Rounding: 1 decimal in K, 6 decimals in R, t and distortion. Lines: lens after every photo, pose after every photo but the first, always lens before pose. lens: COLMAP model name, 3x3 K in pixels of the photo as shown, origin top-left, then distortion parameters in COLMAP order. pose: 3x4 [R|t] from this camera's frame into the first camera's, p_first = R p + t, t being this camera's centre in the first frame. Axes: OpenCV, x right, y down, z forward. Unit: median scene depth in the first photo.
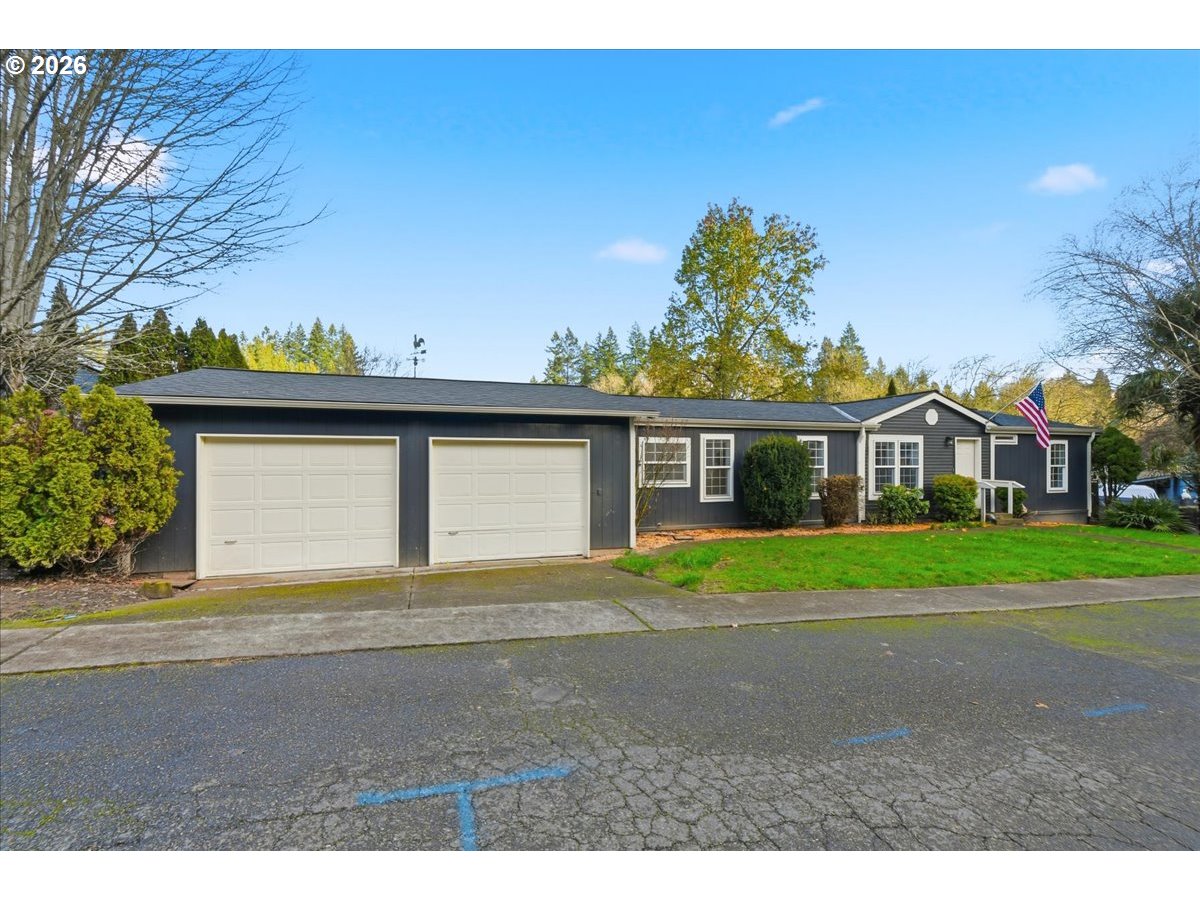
lens RADIAL K [[532.3, 0, 594.4], [0, 532.3, 456.8], [0, 0, 1]] dist [0.002367, -0.000281]
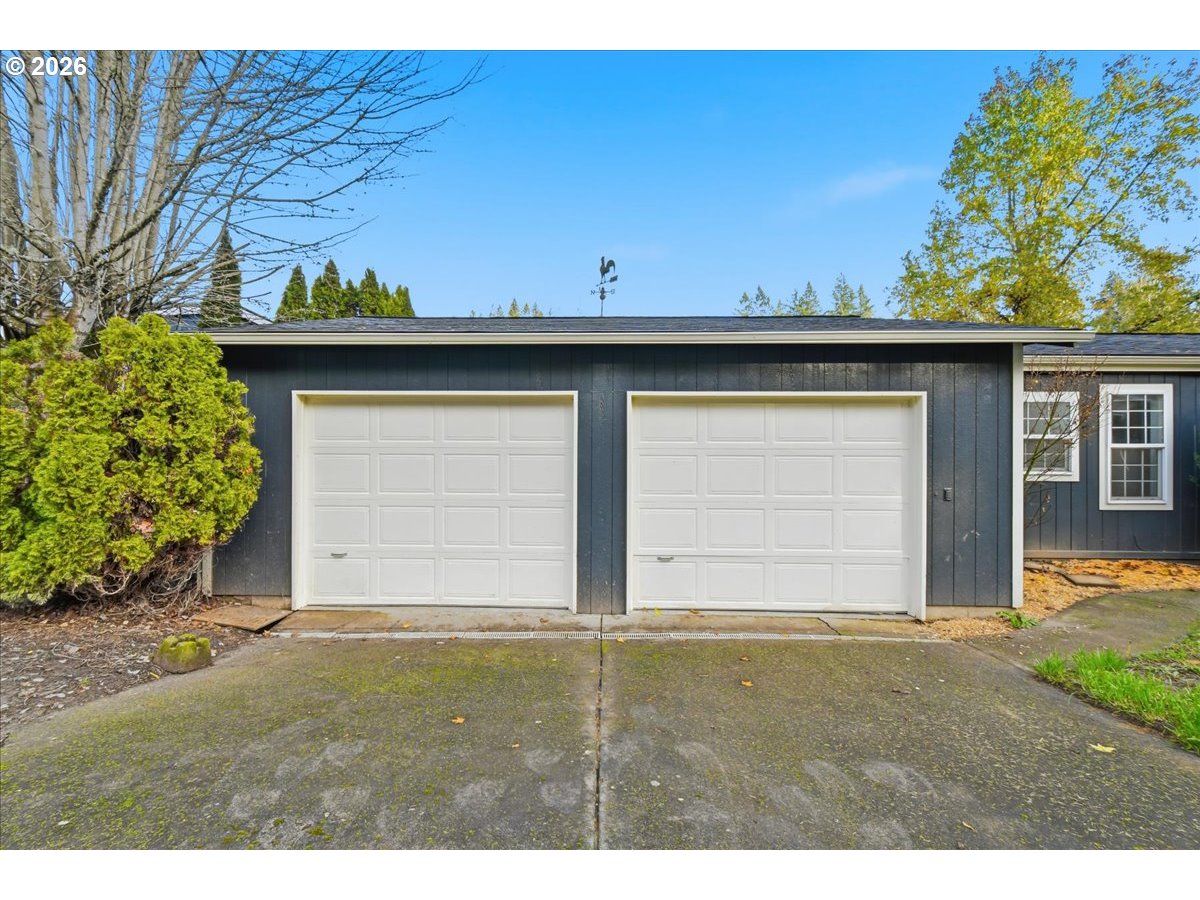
lens RADIAL K [[532.3, 0, 576.2], [0, 532.3, 433.5], [0, 0, 1]] dist [0.002367, -0.000281]
pose [[0.932598, 0.004031, -0.360893, -0.139479], [-0.000408, 0.999949, 0.010114, 0.002585], [0.360916, -0.009285, 0.932552, 0.402128]]
